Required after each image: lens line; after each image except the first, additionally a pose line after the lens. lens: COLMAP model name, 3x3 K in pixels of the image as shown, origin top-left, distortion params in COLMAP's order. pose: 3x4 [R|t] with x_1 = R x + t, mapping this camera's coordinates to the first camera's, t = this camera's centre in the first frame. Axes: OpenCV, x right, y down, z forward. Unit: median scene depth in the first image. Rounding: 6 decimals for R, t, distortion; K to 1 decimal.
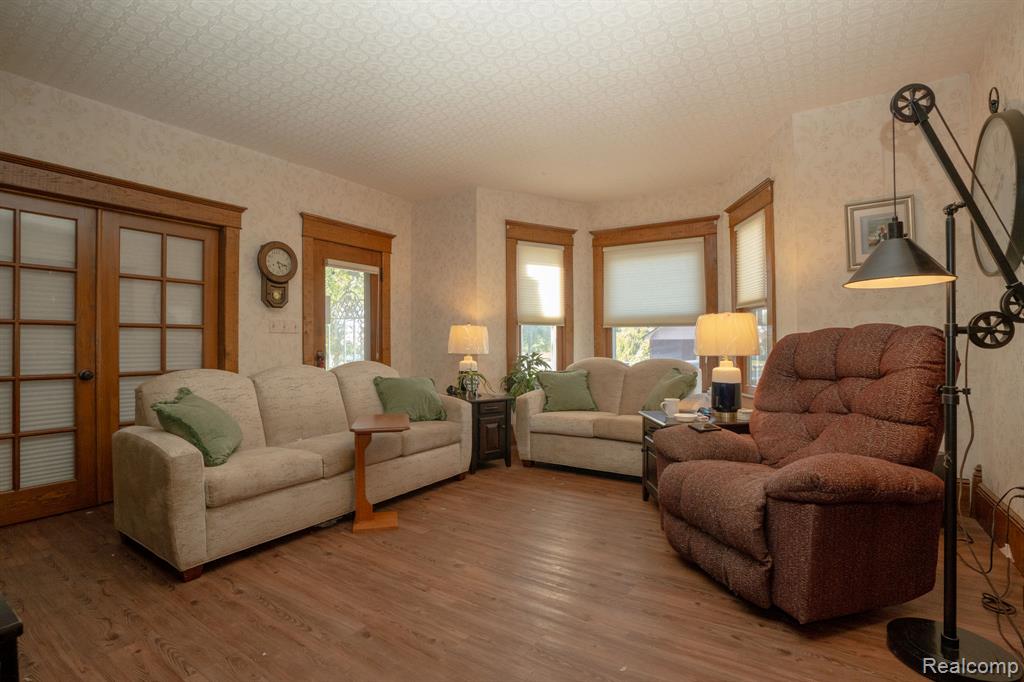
lens RADIAL K [[472.1, 0, 511.7], [0, 472.1, 339.3], [0, 0, 1]] dist [-0.031980, 0.005348]
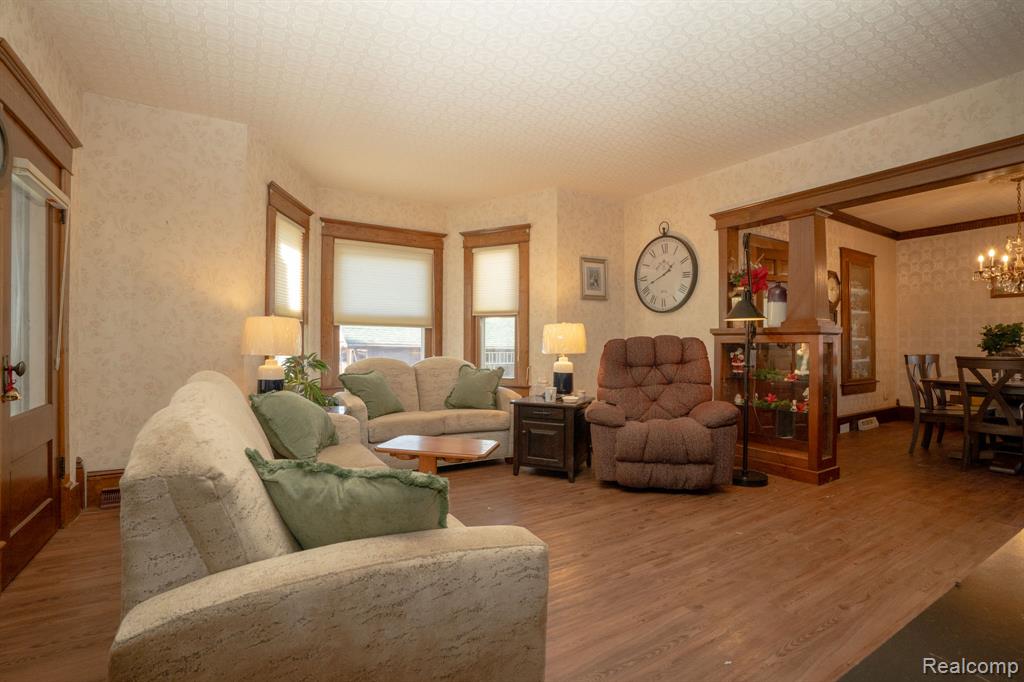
lens RADIAL K [[472.1, 0, 511.6], [0, 472.1, 343.8], [0, 0, 1]] dist [-0.031980, 0.005348]
pose [[0.427946, 0.003332, 0.903798, -0.875694], [-0.012963, 0.999913, 0.002452, 0.005441], [-0.903711, -0.012766, 0.427952, 0.542483]]
